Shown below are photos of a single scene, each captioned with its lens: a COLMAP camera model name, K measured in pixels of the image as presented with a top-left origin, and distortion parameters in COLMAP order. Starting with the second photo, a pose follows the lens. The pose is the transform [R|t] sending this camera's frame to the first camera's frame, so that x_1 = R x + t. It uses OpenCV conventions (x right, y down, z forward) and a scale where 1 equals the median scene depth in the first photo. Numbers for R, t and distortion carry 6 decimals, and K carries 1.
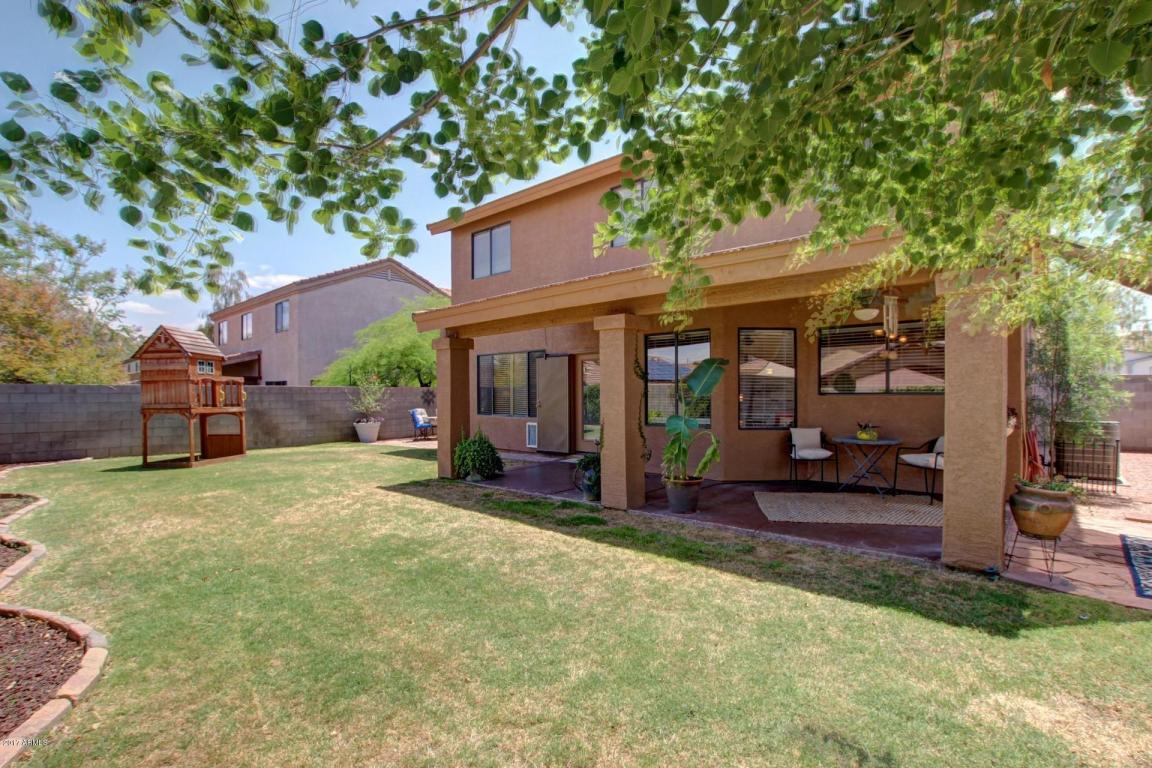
lens RADIAL K [[533.4, 0, 570.2], [0, 533.4, 392.1], [0, 0, 1]] dist [-0.028083, 0.001171]
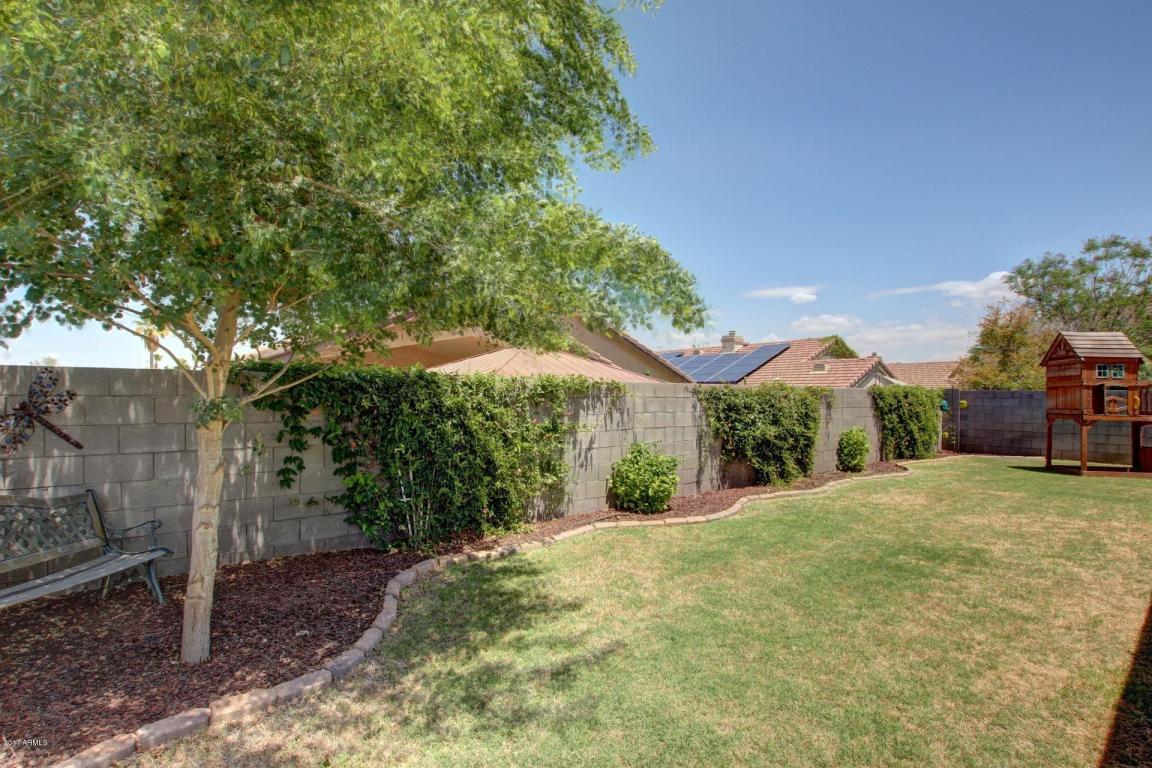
lens RADIAL K [[545.0, 0, 578.6], [0, 545.0, 393.0], [0, 0, 1]] dist [-0.024473, 0.001485]
pose [[-0.151824, -0.002936, -0.988403, 0.716332], [-0.003019, 0.999992, -0.002506, -0.007327], [0.988403, 0.002603, -0.151831, 0.423211]]
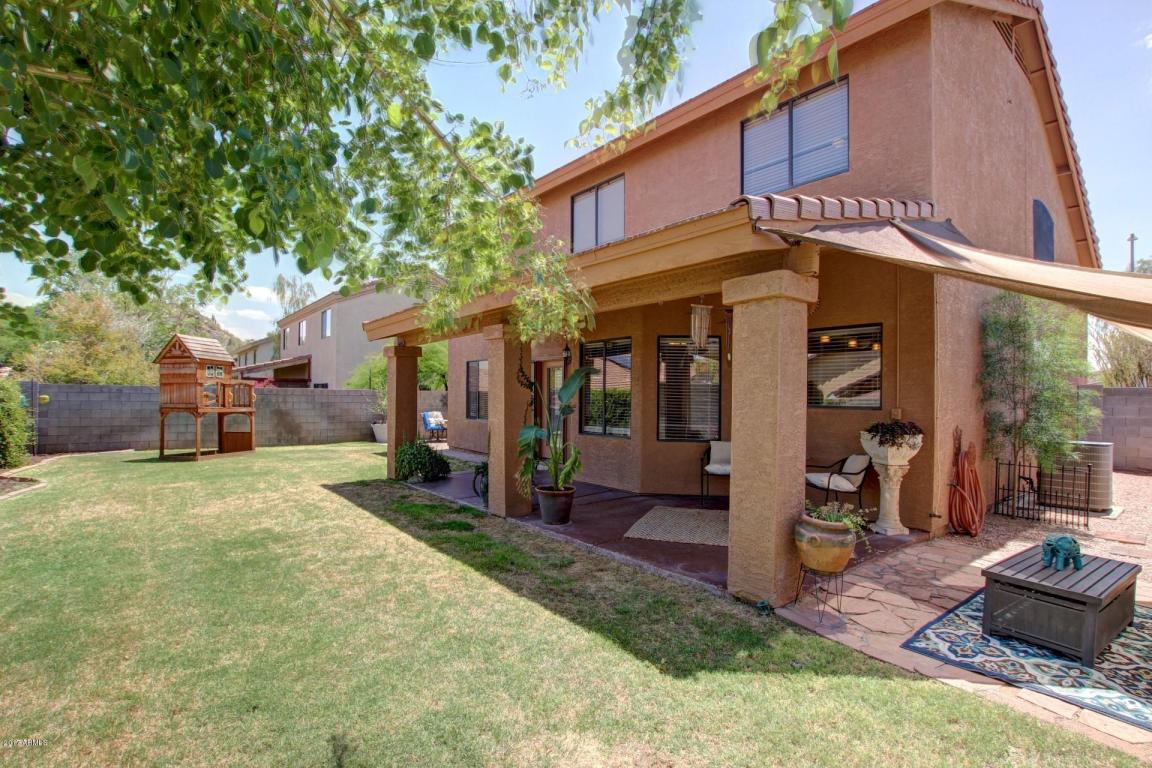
lens RADIAL K [[535.0, 0, 575.0], [0, 535.0, 394.9], [0, 0, 1]] dist [-0.028681, 0.000899]
pose [[0.988008, 0.013978, -0.153769, 0.448470], [-0.014336, 0.999896, -0.001219, -0.013527], [0.153736, 0.003409, 0.988106, 0.024081]]
